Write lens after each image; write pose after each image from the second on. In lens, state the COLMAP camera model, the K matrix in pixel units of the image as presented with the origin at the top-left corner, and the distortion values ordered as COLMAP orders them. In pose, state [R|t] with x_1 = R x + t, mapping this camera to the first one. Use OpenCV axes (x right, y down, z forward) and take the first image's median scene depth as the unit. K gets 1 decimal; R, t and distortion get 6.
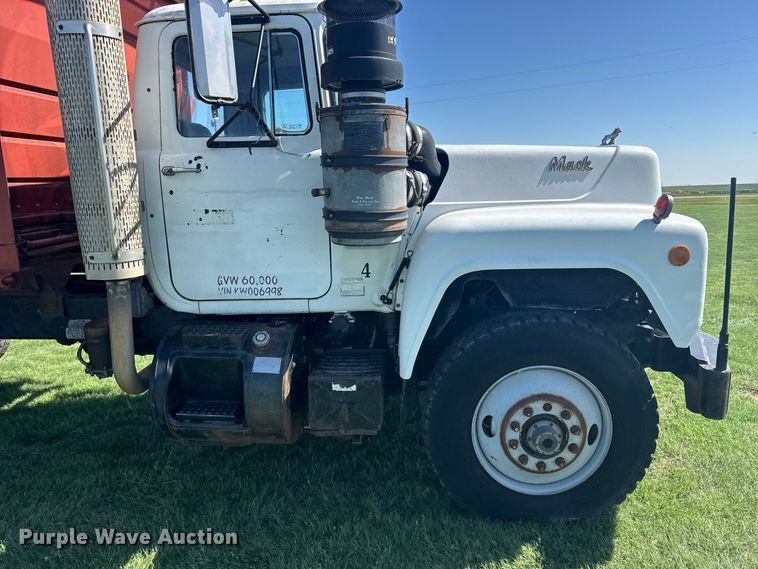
lens RADIAL K [[531.9, 0, 374.9], [0, 531.9, 281.3], [0, 0, 1]] dist [0.036150, -0.048682]
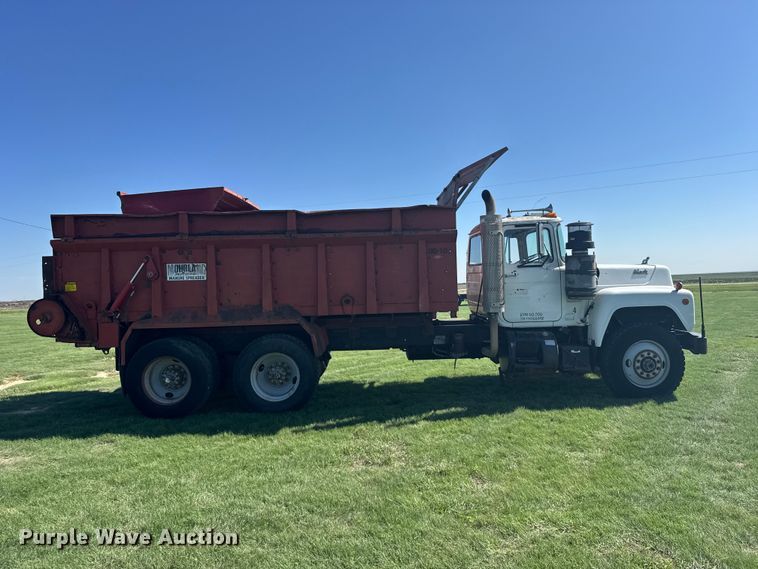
lens RADIAL K [[527.0, 0, 350.2], [0, 527.0, 271.6], [0, 0, 1]] dist [0.002977, -0.027066]
pose [[0.998891, -0.007296, 0.046505, -1.330021], [0.015995, 0.981743, -0.189541, 0.287158], [-0.044273, 0.190074, 0.980771, -1.698266]]
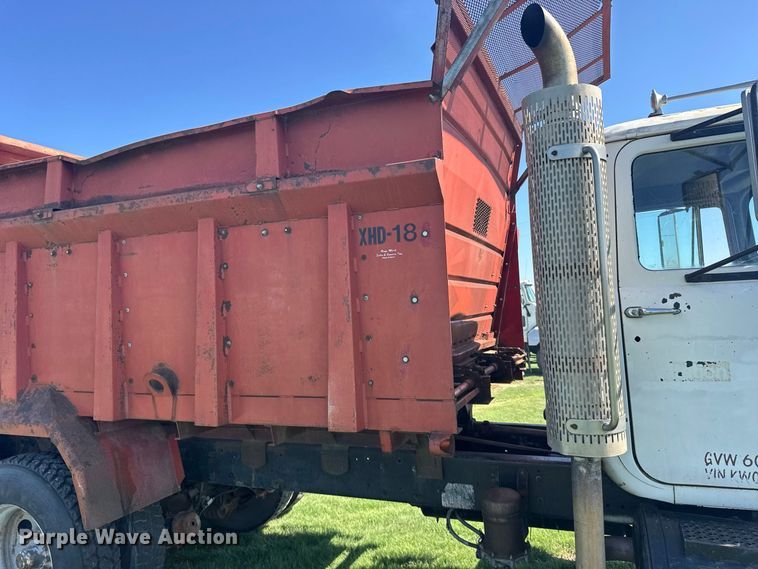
lens RADIAL K [[531.9, 0, 383.1], [0, 531.9, 277.7], [0, 0, 1]] dist [0.036150, -0.048682]
pose [[0.952744, -0.032657, -0.302012, -0.501219], [-0.038727, 0.973035, -0.227385, -0.060793], [0.301294, 0.228336, 0.925789, 0.137376]]
